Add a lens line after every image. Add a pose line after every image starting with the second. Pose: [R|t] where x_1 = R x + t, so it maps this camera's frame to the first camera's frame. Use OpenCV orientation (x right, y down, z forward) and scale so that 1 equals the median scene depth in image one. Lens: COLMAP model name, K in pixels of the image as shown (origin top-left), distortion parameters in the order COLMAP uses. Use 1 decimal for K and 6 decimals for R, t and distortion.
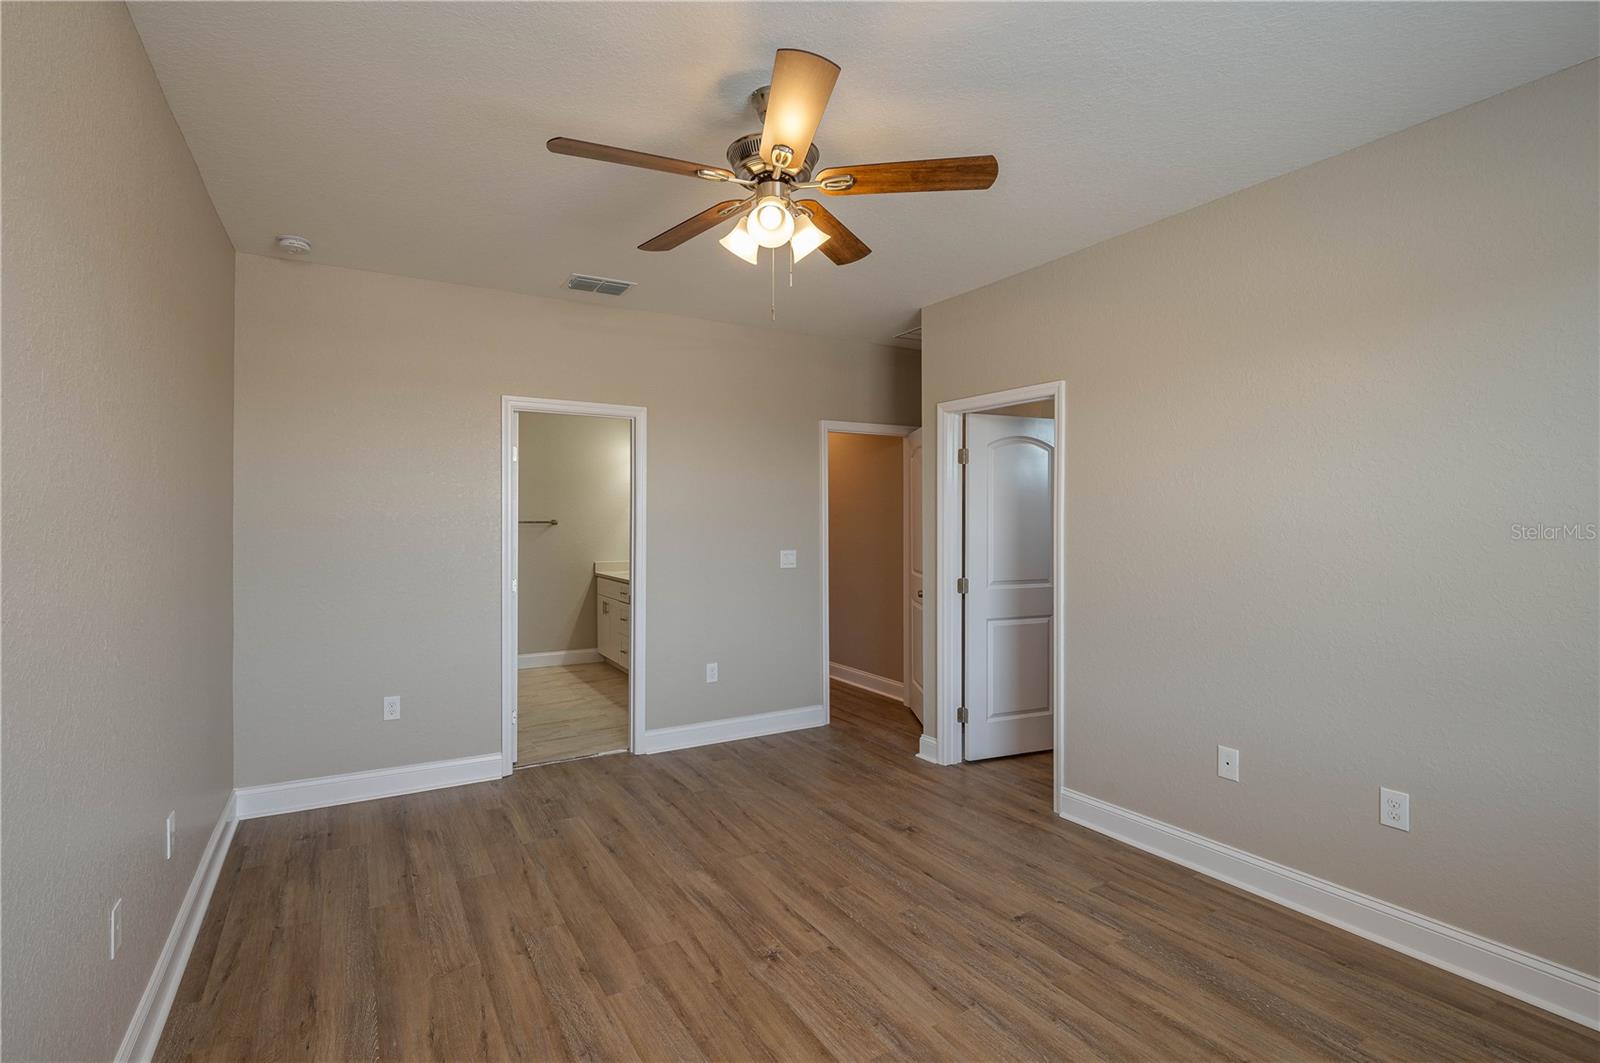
lens RADIAL K [[735.8, 0, 793.1], [0, 735.8, 523.7], [0, 0, 1]] dist [0.023535, 0.000107]
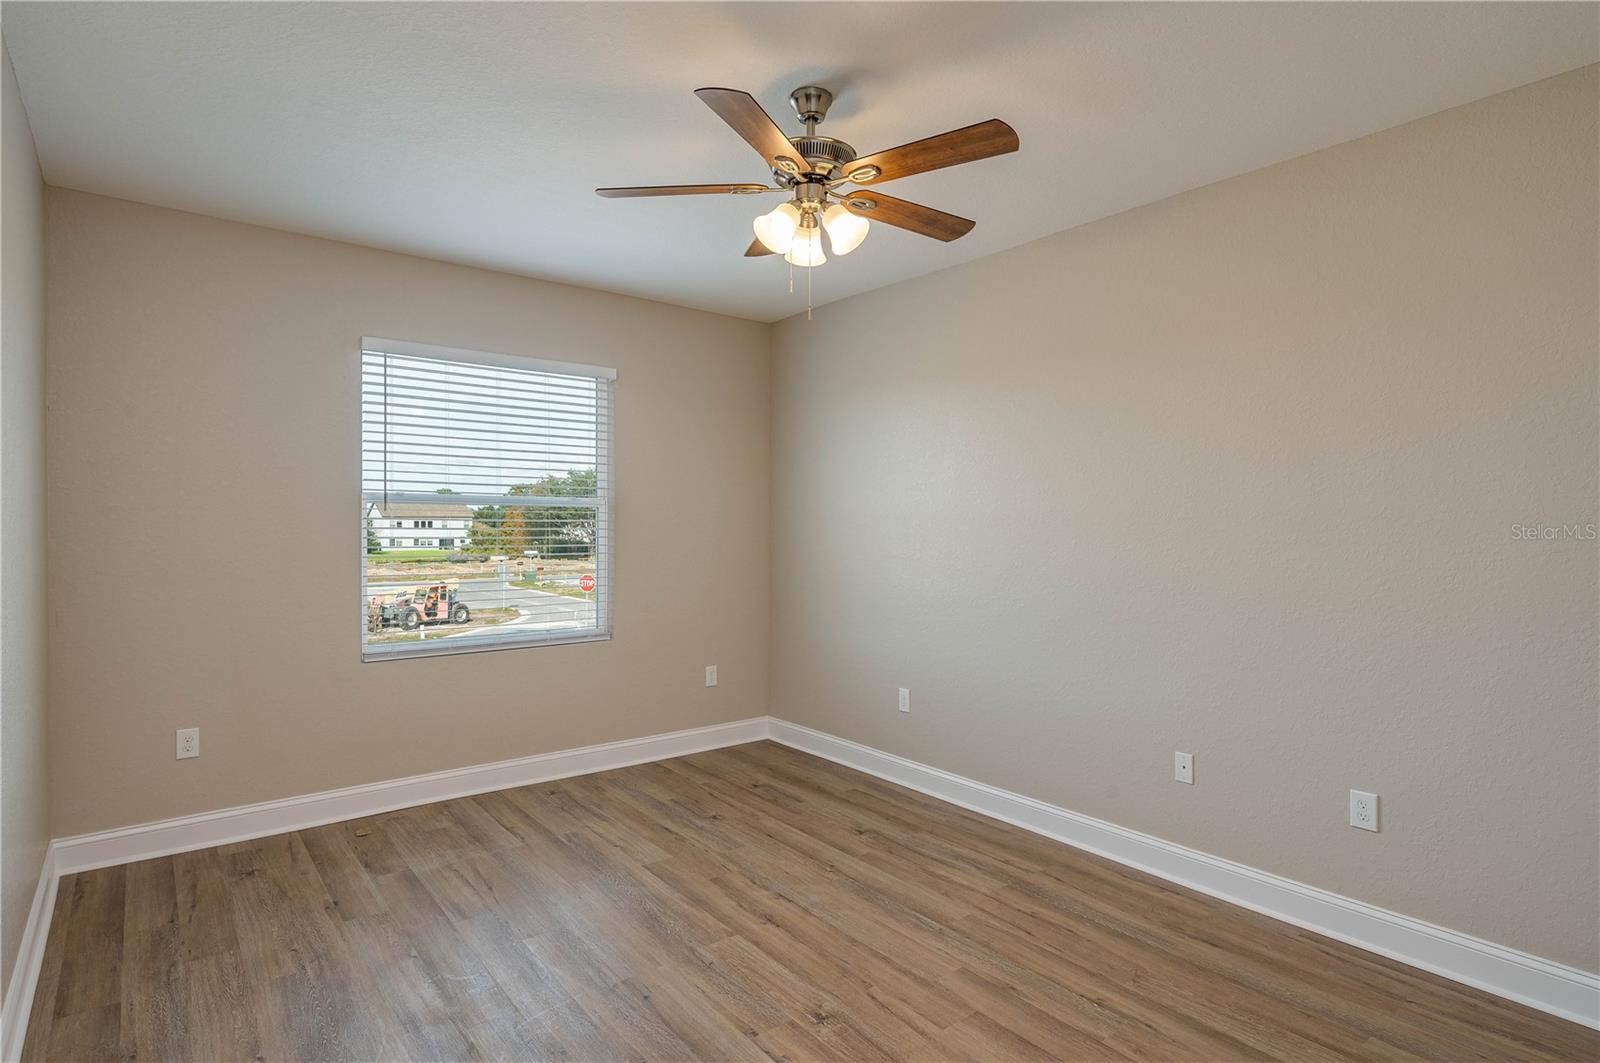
lens RADIAL K [[831.6, 0, 801.2], [0, 831.6, 526.8], [0, 0, 1]] dist [0.000245, 0.000010]
pose [[-0.991086, -0.000699, -0.133218, 0.130762], [-0.002082, 0.999945, 0.010245, -0.004445], [0.133204, 0.010431, -0.991034, 2.042612]]
